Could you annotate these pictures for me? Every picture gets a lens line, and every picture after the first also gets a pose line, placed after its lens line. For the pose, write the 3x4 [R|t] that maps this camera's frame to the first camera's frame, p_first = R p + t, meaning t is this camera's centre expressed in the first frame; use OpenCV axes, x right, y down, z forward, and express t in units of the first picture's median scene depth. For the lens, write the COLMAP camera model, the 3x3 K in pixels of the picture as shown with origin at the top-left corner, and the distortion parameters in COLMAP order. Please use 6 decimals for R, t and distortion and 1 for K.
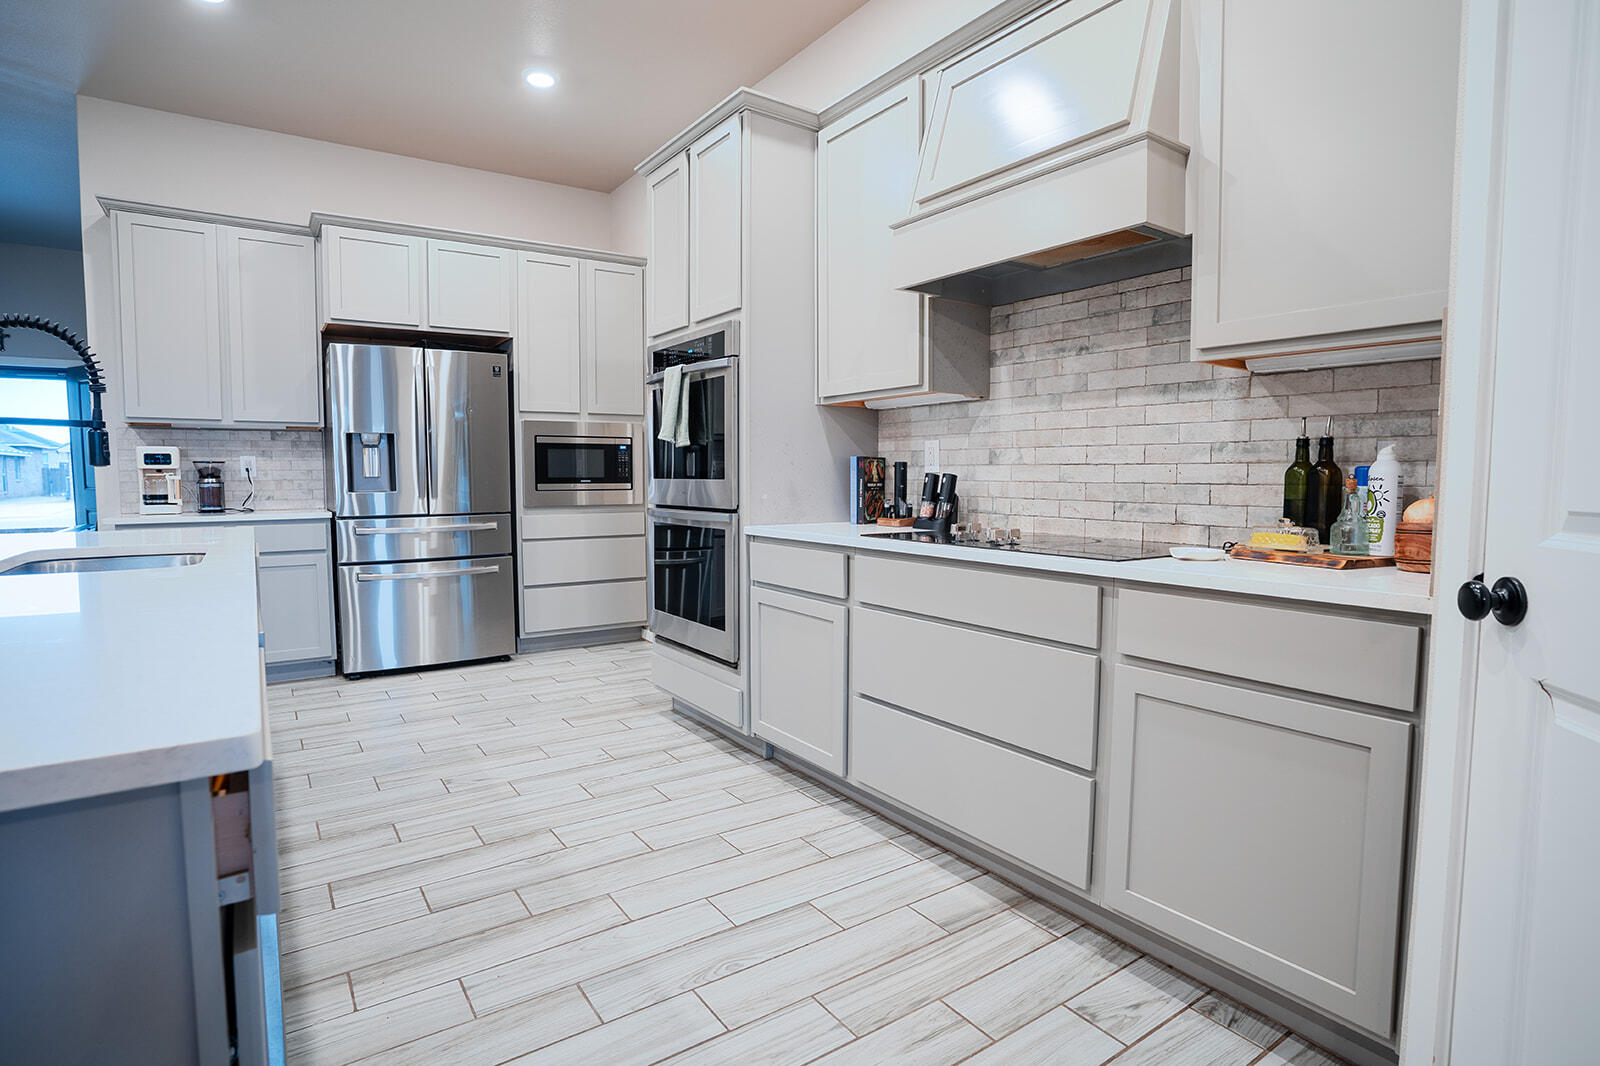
lens RADIAL K [[793.4, 0, 790.4], [0, 793.4, 527.8], [0, 0, 1]] dist [-0.036082, 0.005781]
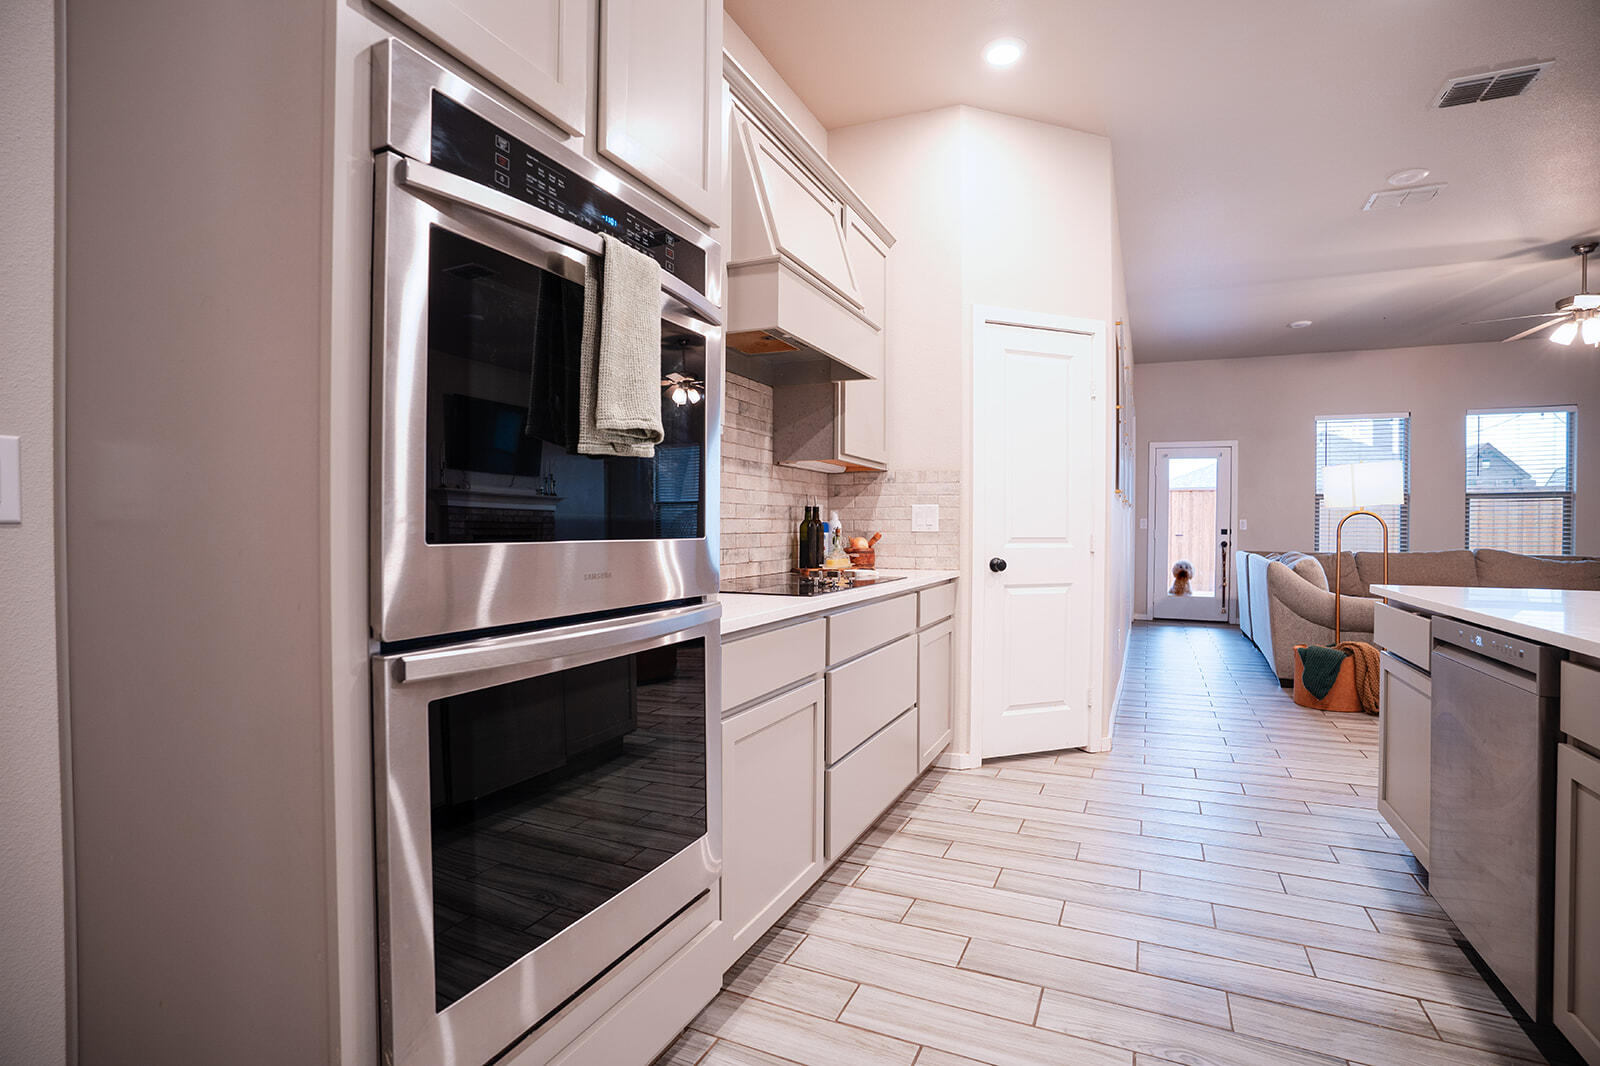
lens RADIAL K [[793.4, 0, 794.8], [0, 793.4, 541.0], [0, 0, 1]] dist [-0.036082, 0.005781]
pose [[-0.510670, -0.017908, 0.859590, -0.739660], [0.056451, 0.996927, 0.054306, -0.112229], [-0.857922, 0.076257, -0.508090, 1.617221]]
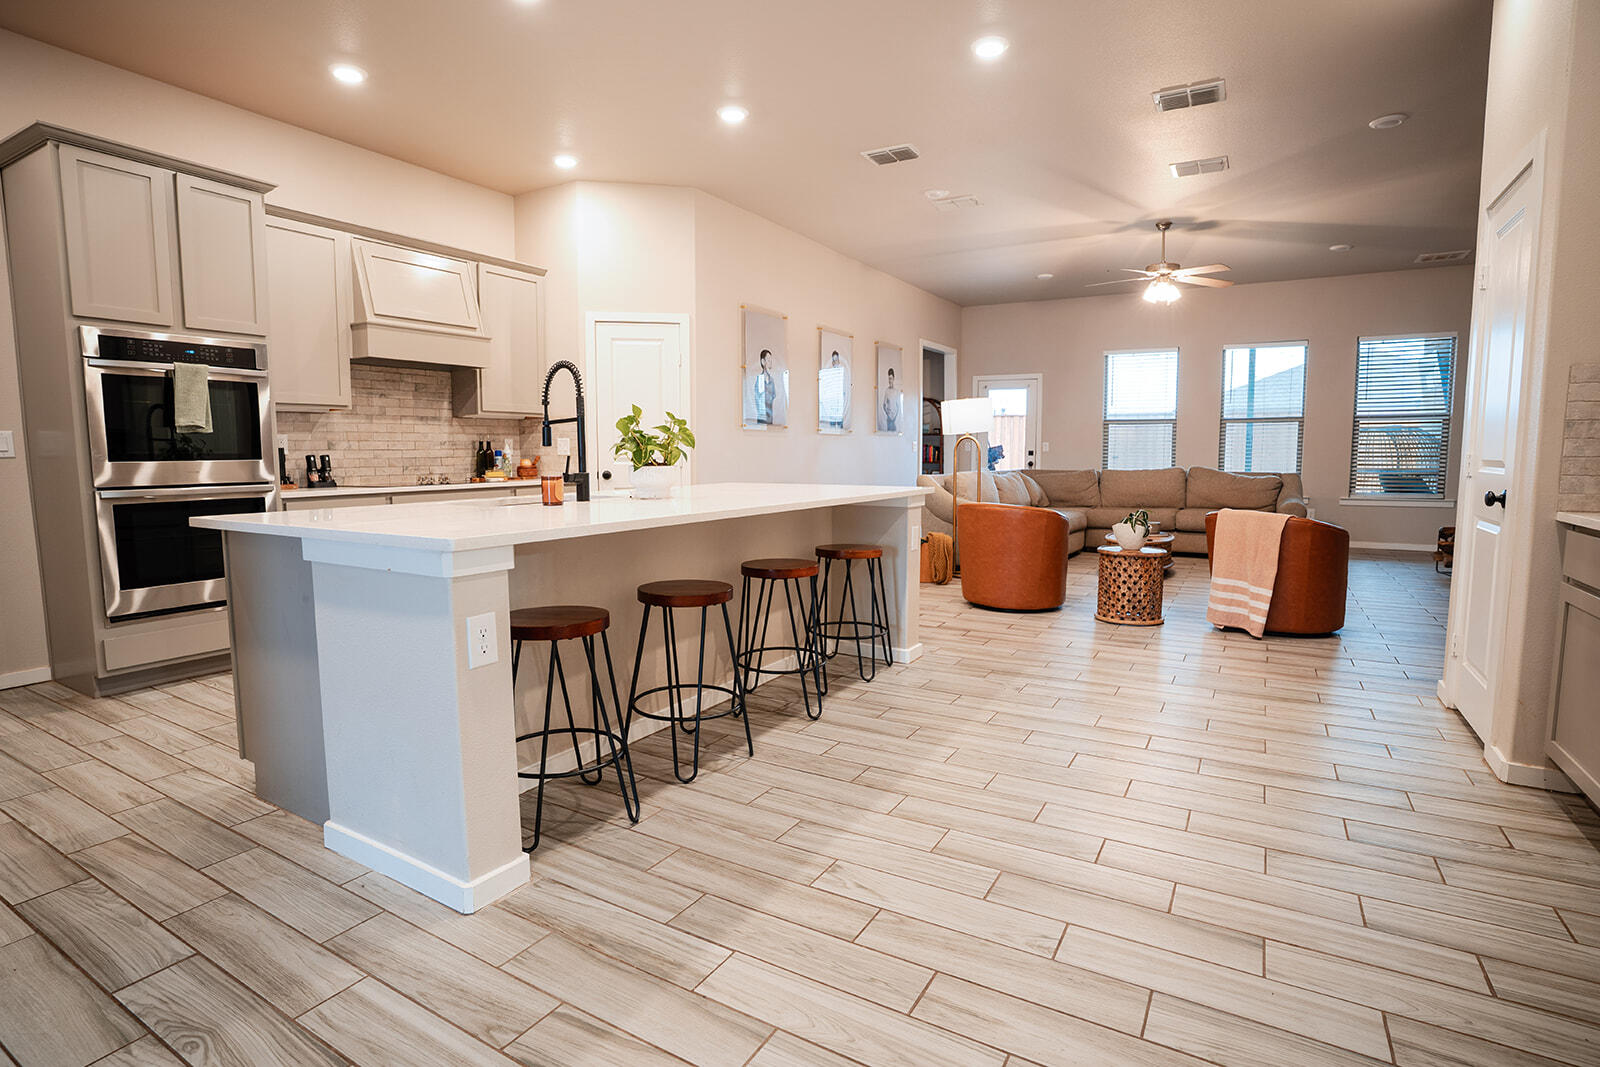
lens RADIAL K [[827.3, 0, 792.1], [0, 827.3, 542.3], [0, 0, 1]] dist [-0.035778, 0.022208]
pose [[-0.401920, -0.101762, 0.910003, -2.303435], [0.067328, 0.987831, 0.140202, -0.077439], [-0.913196, 0.117619, -0.390178, 0.983295]]
